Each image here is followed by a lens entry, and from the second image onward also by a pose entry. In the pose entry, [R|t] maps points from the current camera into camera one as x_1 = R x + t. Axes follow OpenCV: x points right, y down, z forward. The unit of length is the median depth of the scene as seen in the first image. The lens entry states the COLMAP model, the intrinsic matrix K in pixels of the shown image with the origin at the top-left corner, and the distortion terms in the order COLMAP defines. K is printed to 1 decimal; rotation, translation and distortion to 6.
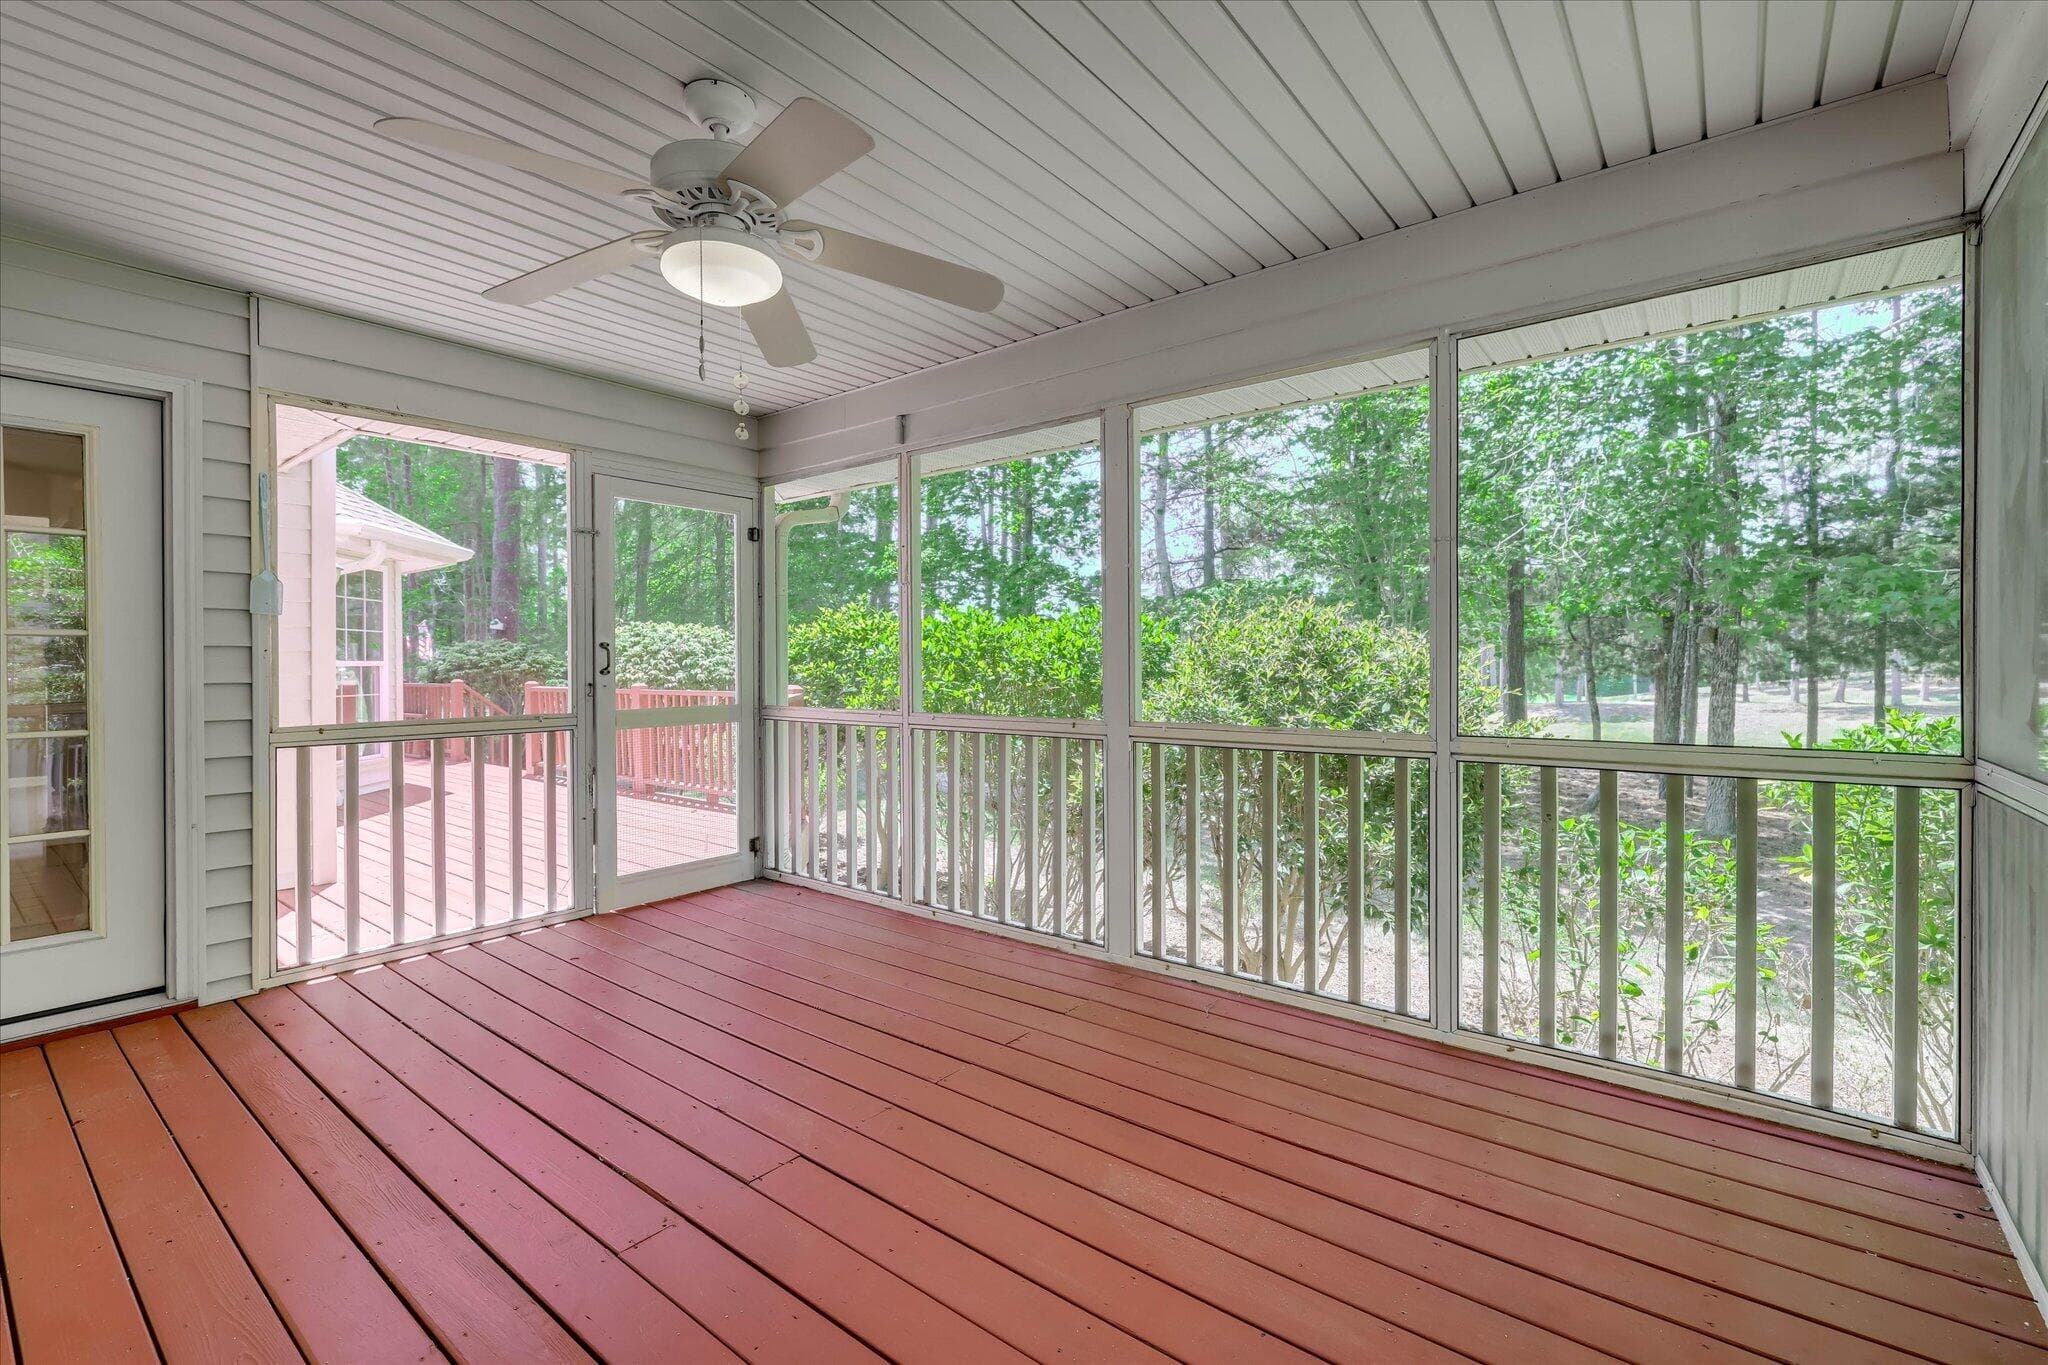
lens RADIAL K [[902.1, 0, 1031.2], [0, 902.1, 671.9], [0, 0, 1]] dist [-0.002376, -0.000168]
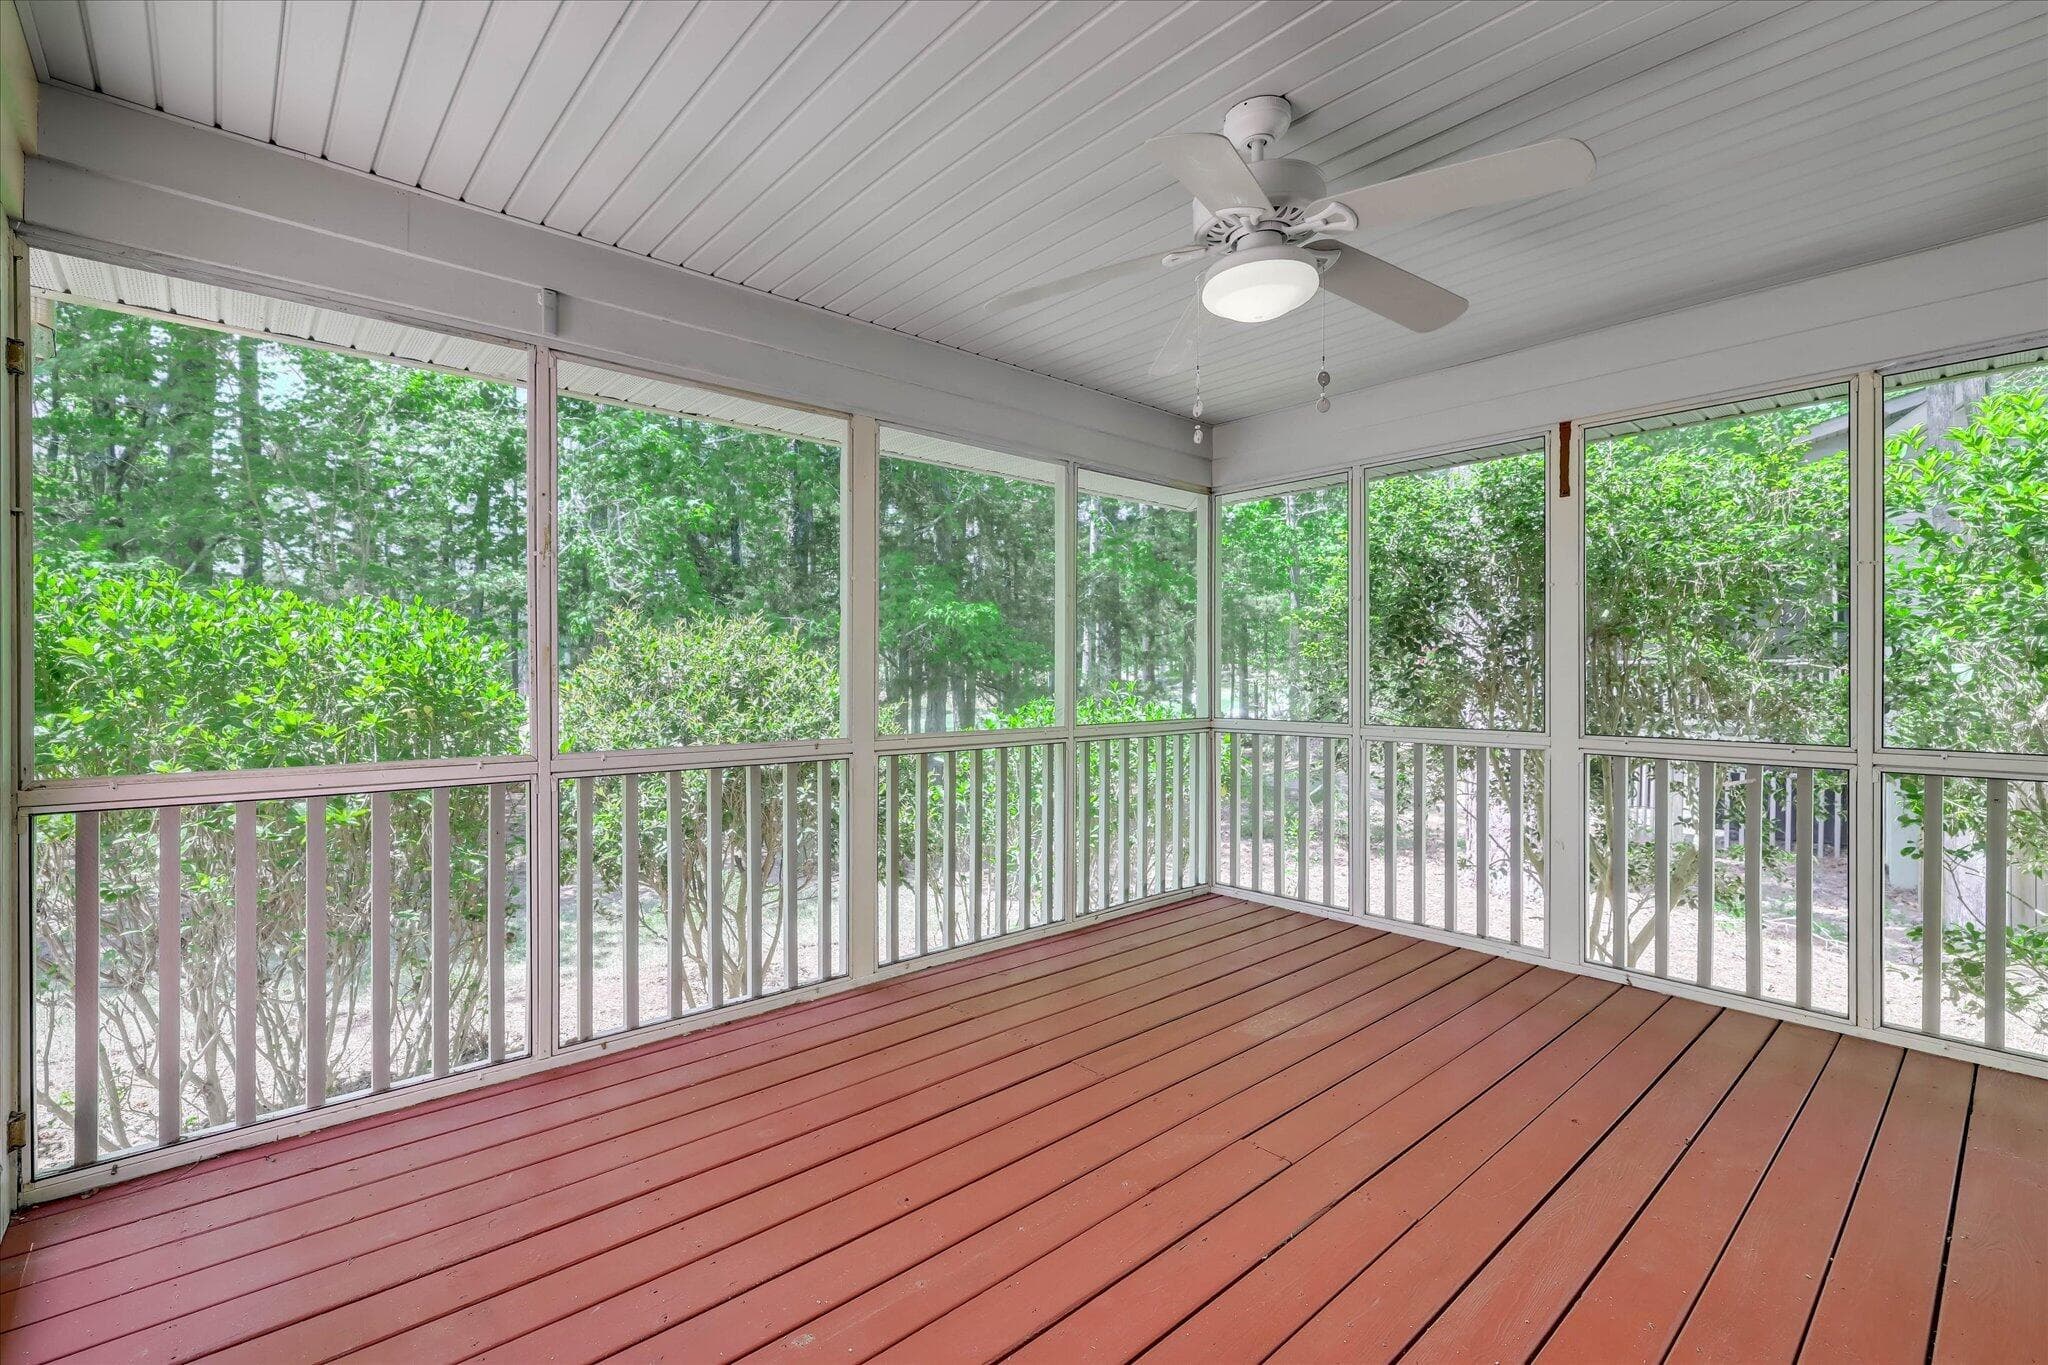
lens RADIAL K [[902.1, 0, 1017.8], [0, 902.1, 676.0], [0, 0, 1]] dist [-0.002376, -0.000168]
pose [[0.170744, 0.003755, 0.985308, -1.039431], [0.009724, 0.999938, -0.005496, -0.005409], [-0.985267, 0.010519, 0.170697, 0.824764]]
